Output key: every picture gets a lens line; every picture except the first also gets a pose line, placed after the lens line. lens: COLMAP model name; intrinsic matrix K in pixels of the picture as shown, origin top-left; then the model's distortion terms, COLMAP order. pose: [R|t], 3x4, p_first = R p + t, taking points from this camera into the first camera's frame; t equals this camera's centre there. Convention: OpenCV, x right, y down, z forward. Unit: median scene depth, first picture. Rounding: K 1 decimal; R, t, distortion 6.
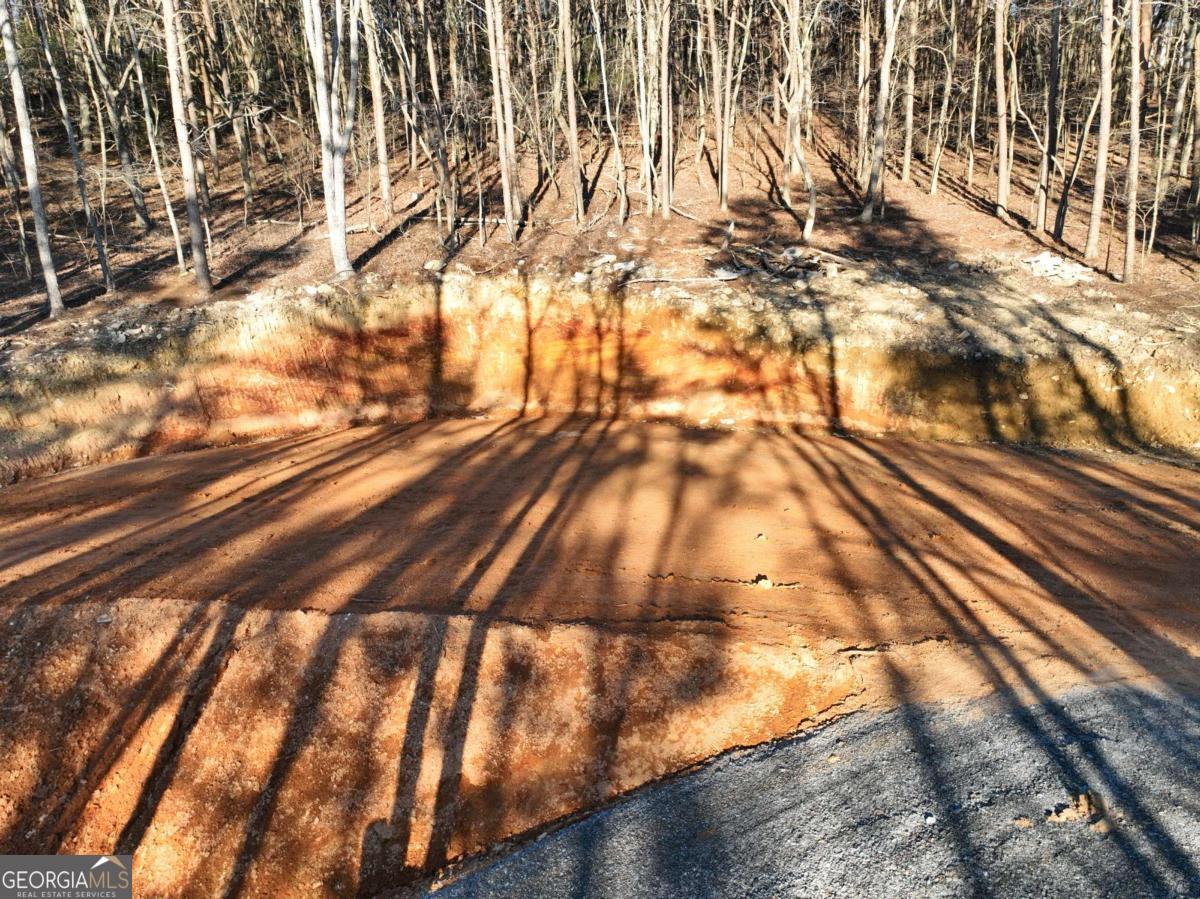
lens RADIAL K [[840.4, 0, 591.6], [0, 840.4, 445.4], [0, 0, 1]] dist [0.000715, 0.018159]
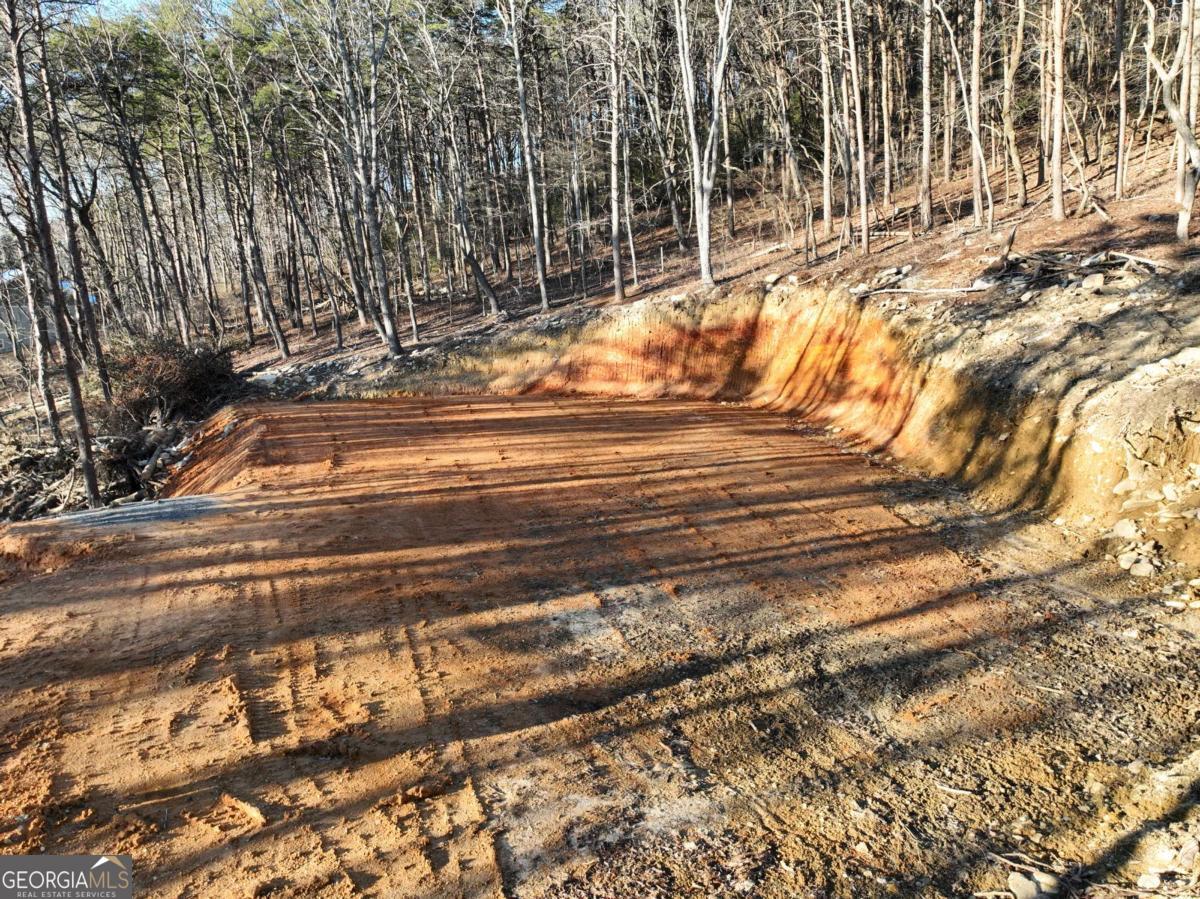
lens RADIAL K [[840.4, 0, 599.0], [0, 840.4, 445.3], [0, 0, 1]] dist [0.000715, 0.018159]
pose [[0.522468, 0.156275, -0.838215, 0.805953], [-0.153262, 0.984262, 0.087973, -0.046643], [0.838771, 0.082503, 0.538197, 0.158394]]
